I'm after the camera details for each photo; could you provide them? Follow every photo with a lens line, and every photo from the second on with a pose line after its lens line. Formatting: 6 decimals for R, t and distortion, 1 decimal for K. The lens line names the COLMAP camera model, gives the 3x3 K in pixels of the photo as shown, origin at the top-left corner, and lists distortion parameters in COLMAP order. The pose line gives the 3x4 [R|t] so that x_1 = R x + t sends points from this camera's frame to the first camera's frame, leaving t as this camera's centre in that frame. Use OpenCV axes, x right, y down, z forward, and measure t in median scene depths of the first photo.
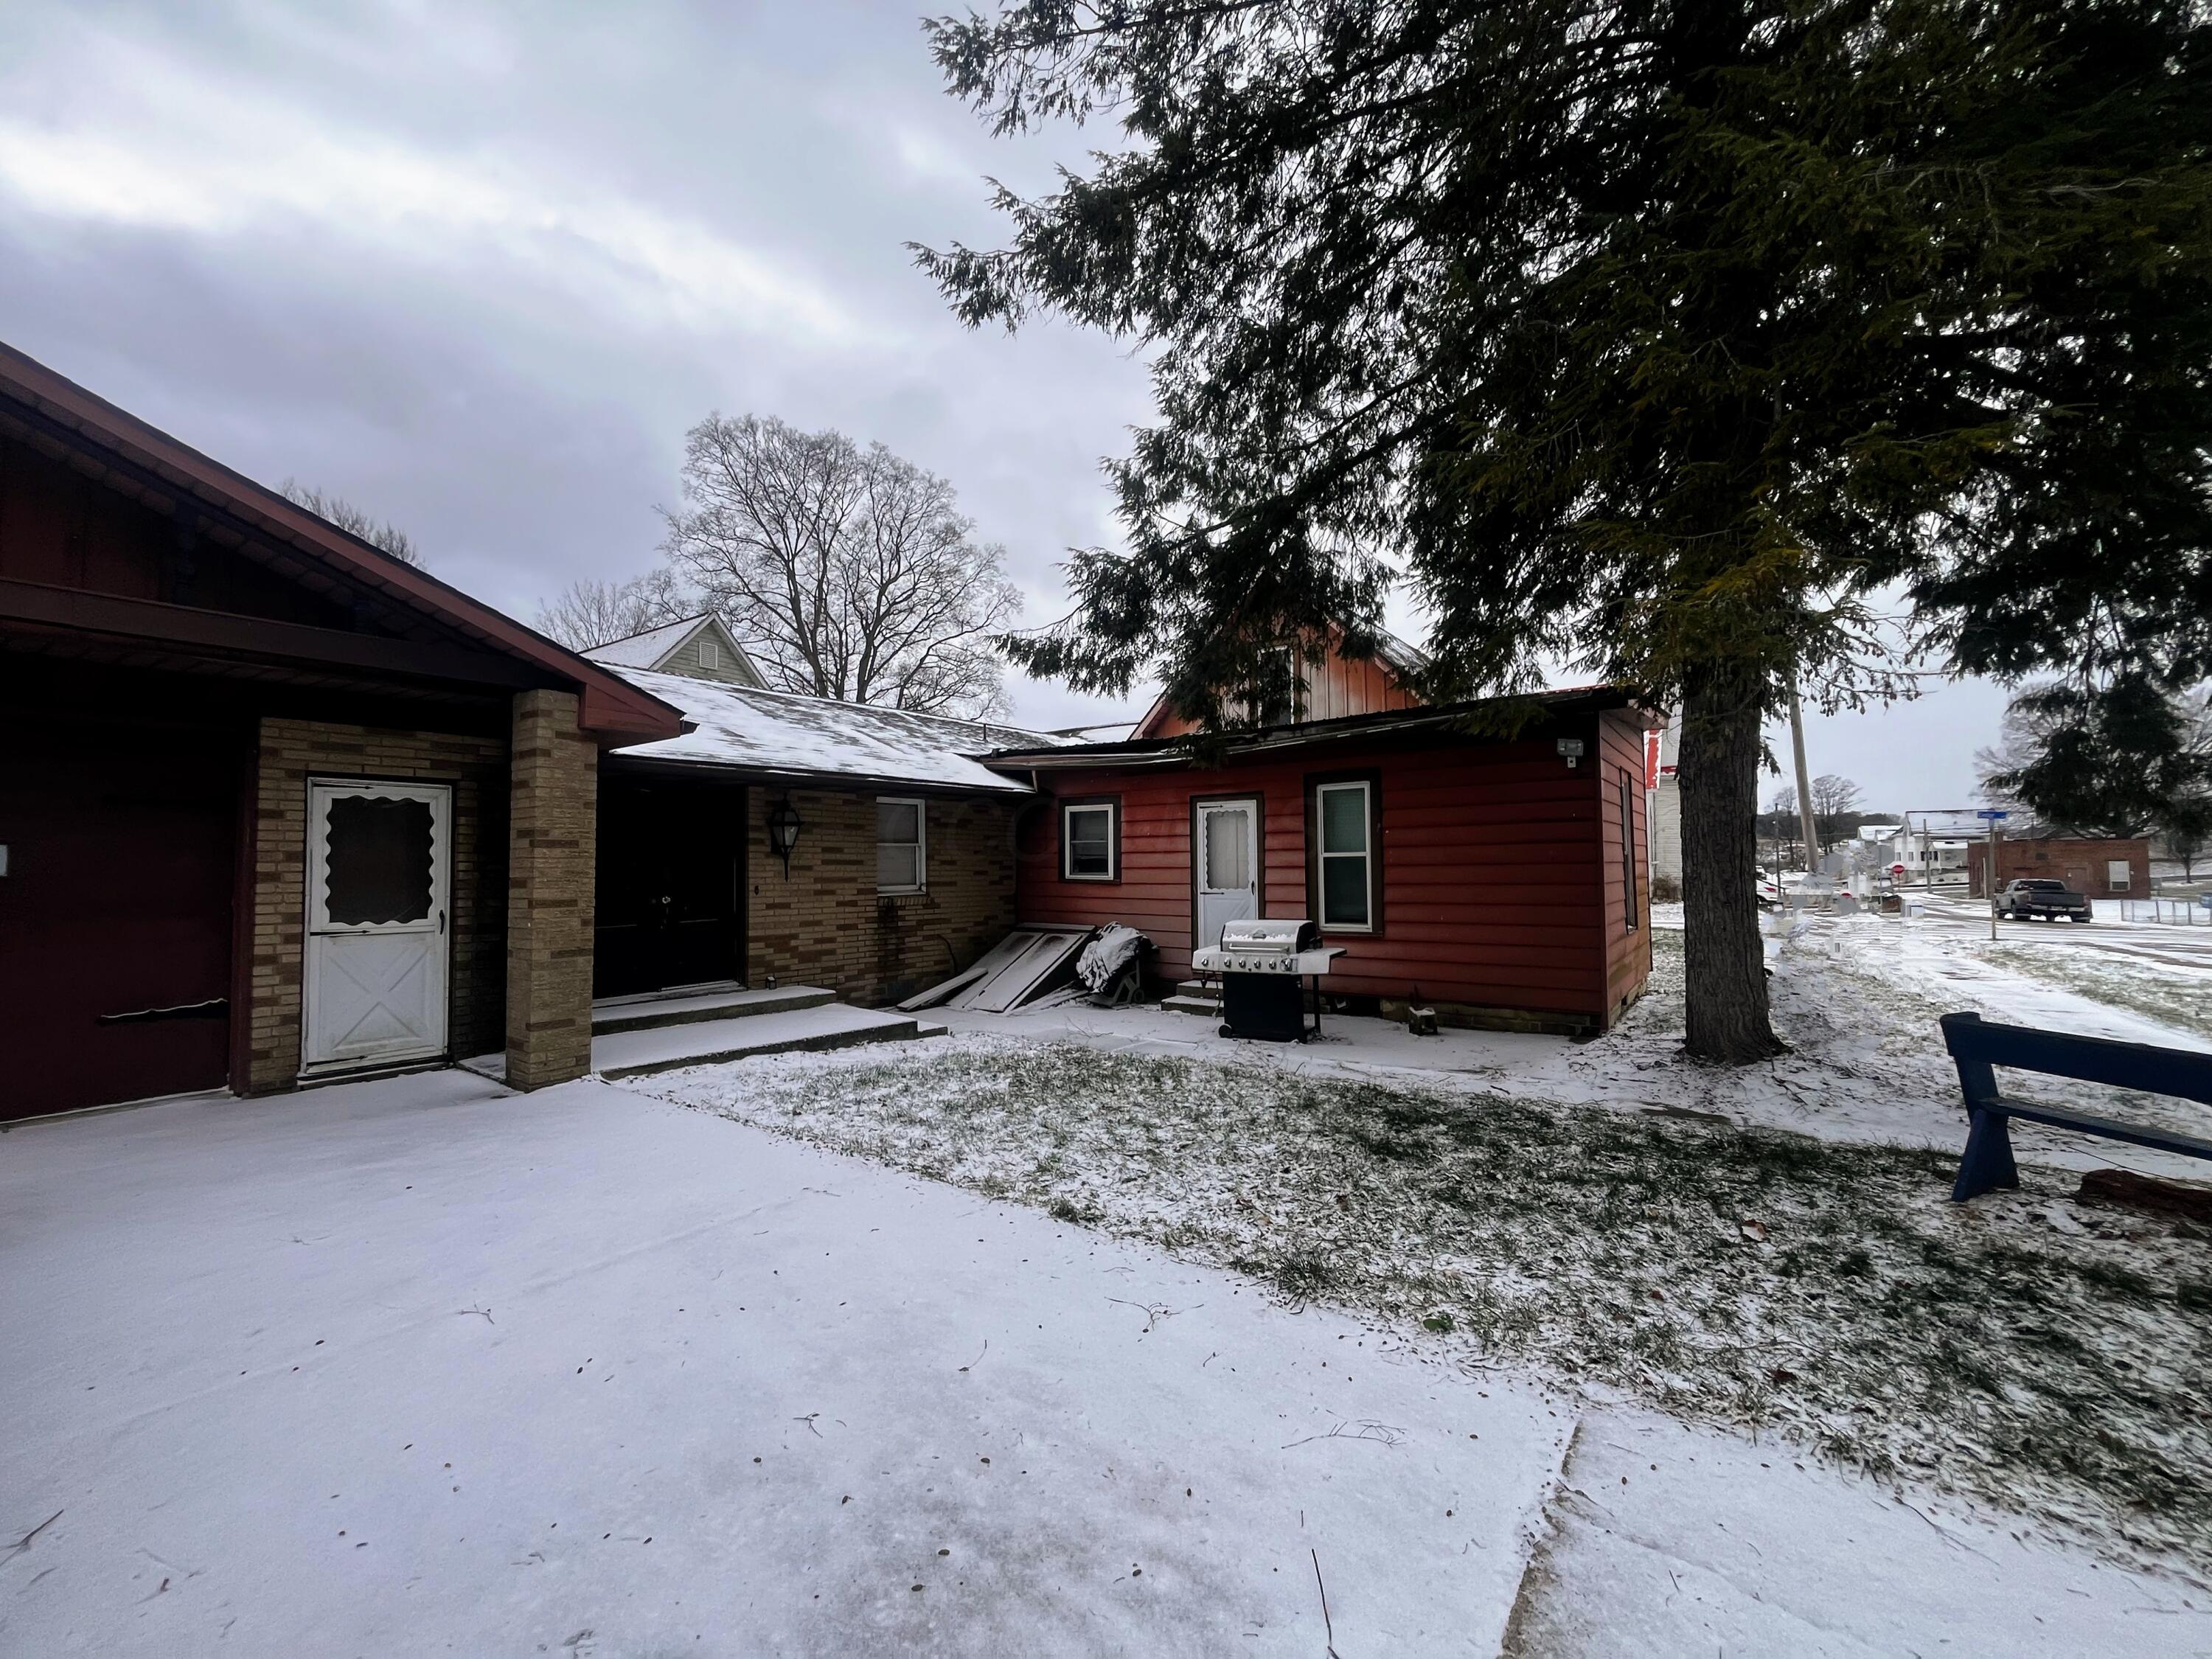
lens RADIAL K [[899.9, 0, 1105.3], [0, 899.9, 831.8], [0, 0, 1]] dist [-0.007280, 0.000675]
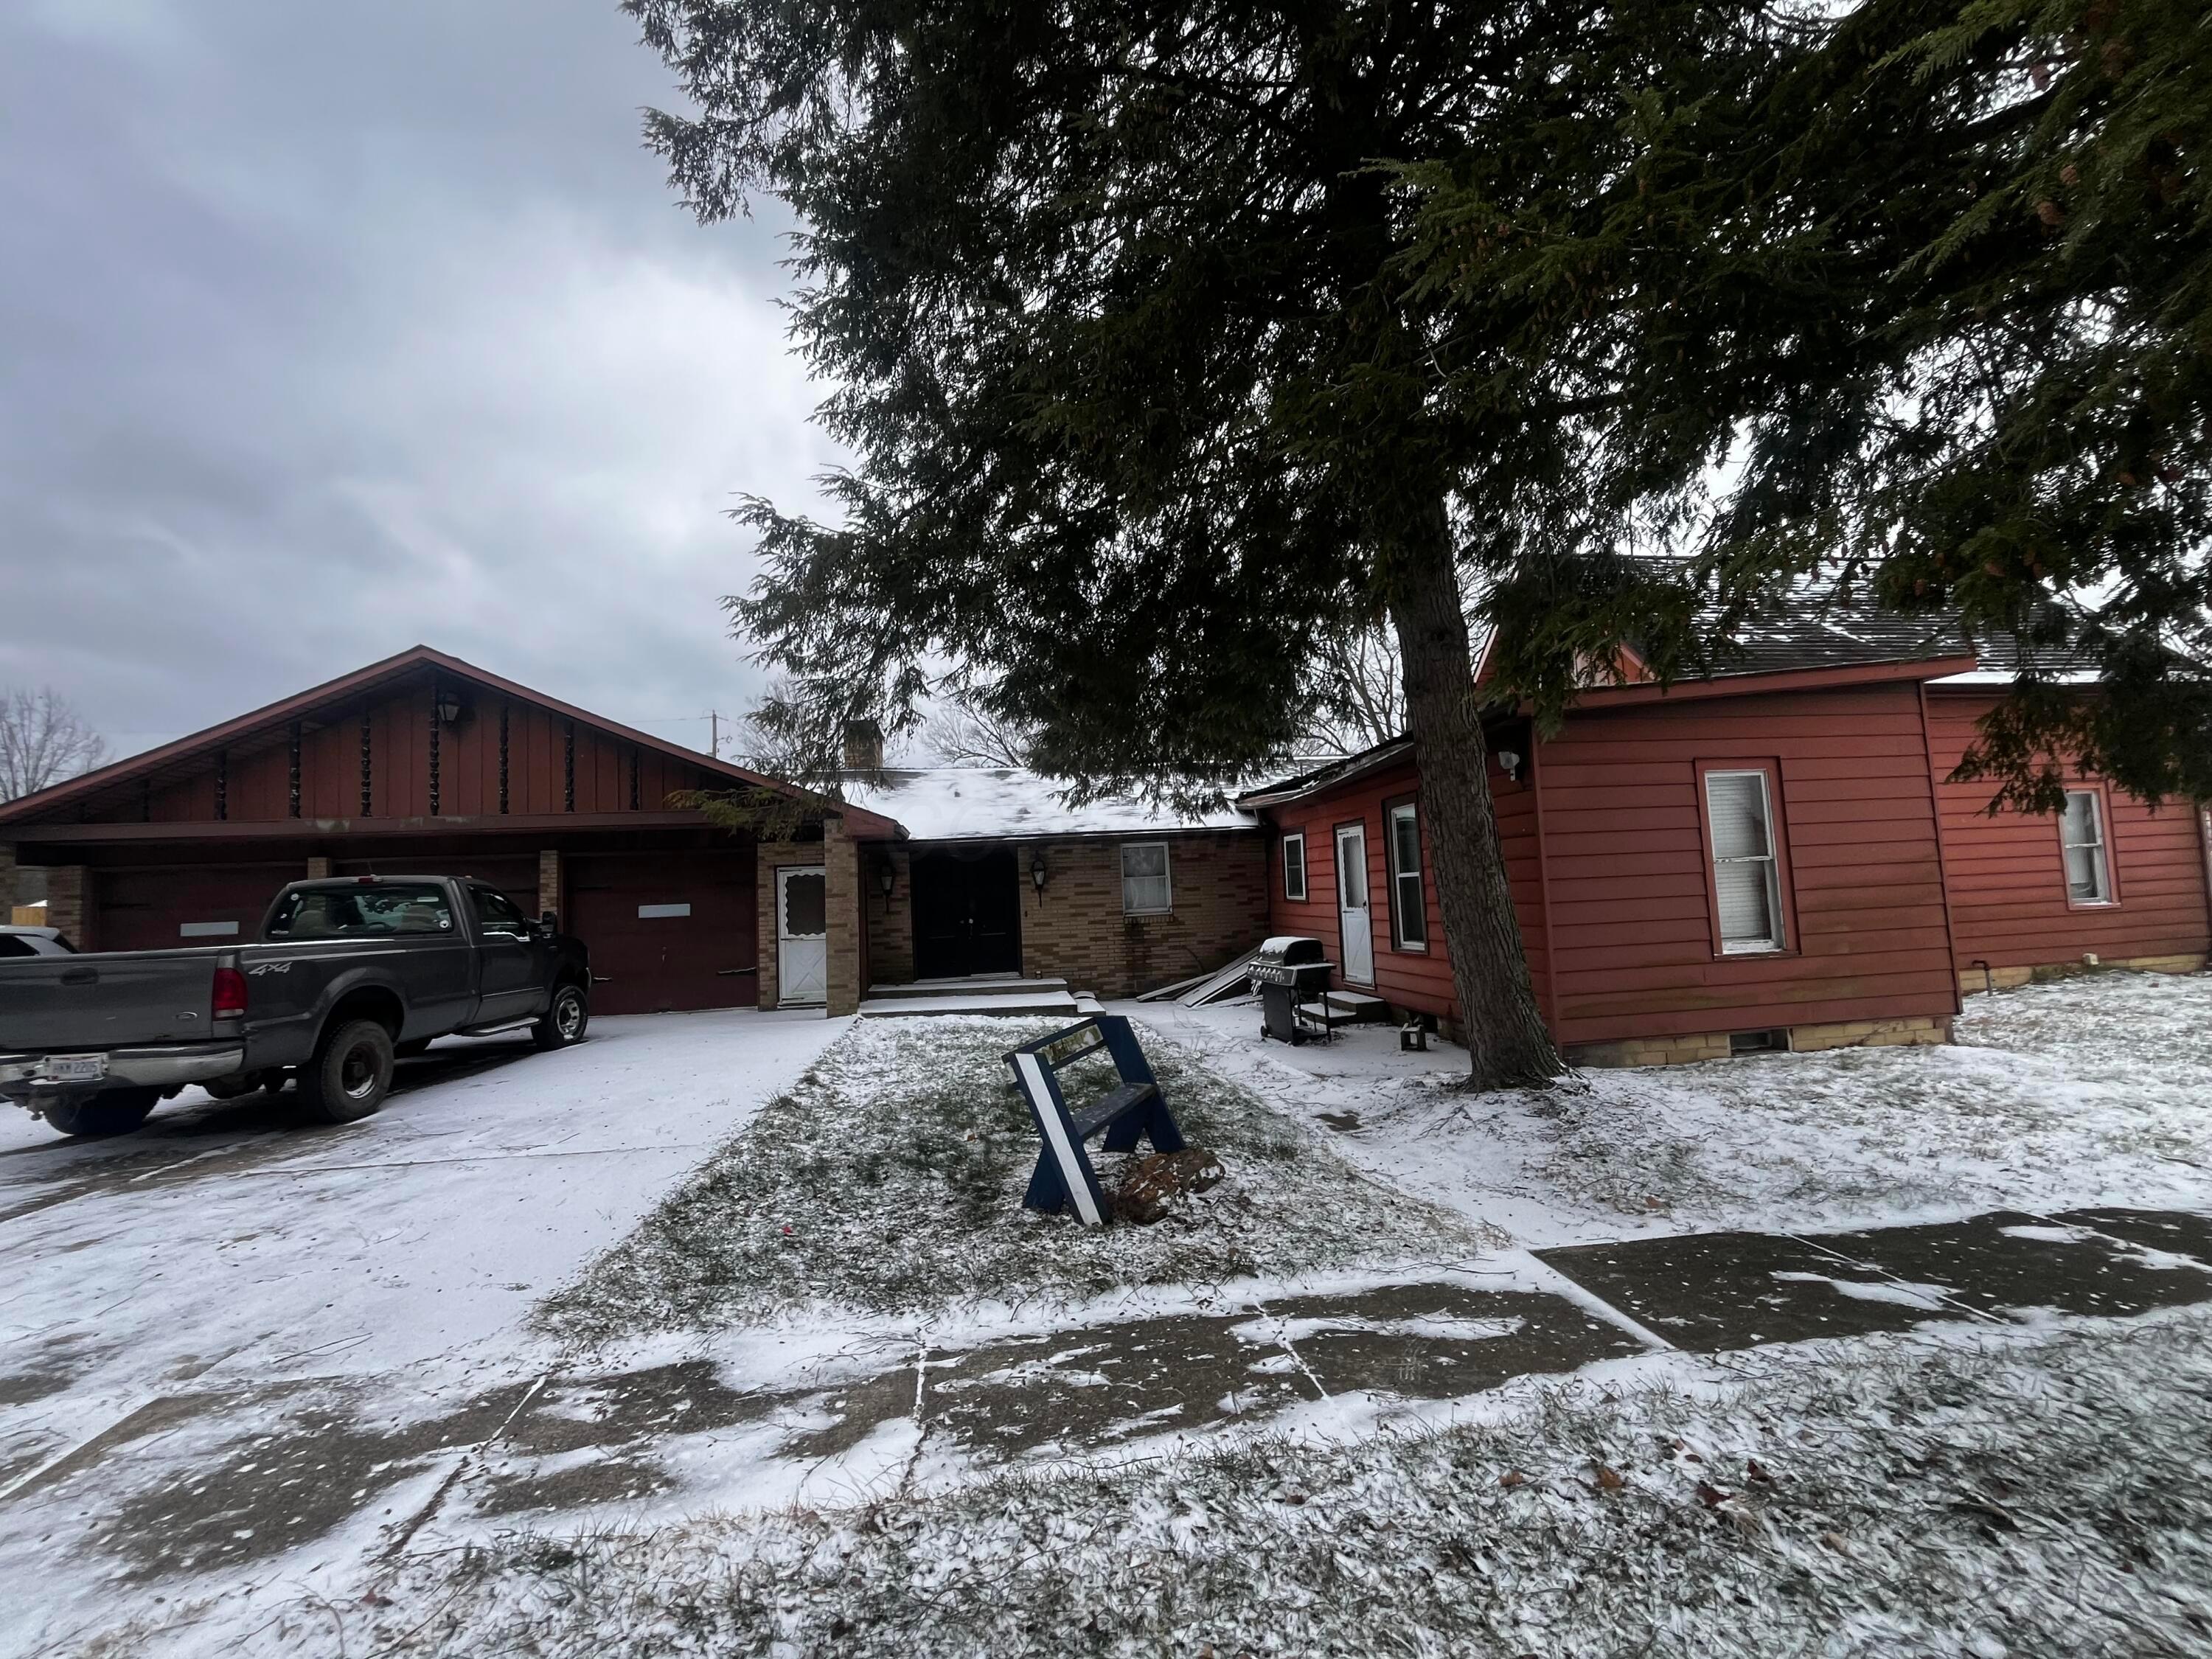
lens RADIAL K [[899.9, 0, 1091.1], [0, 899.9, 824.9], [0, 0, 1]] dist [-0.007280, 0.000675]
pose [[0.685714, -0.077769, -0.723705, 0.880066], [0.067929, 0.996774, -0.042749, -0.013985], [0.724695, -0.019847, 0.688784, 0.029664]]
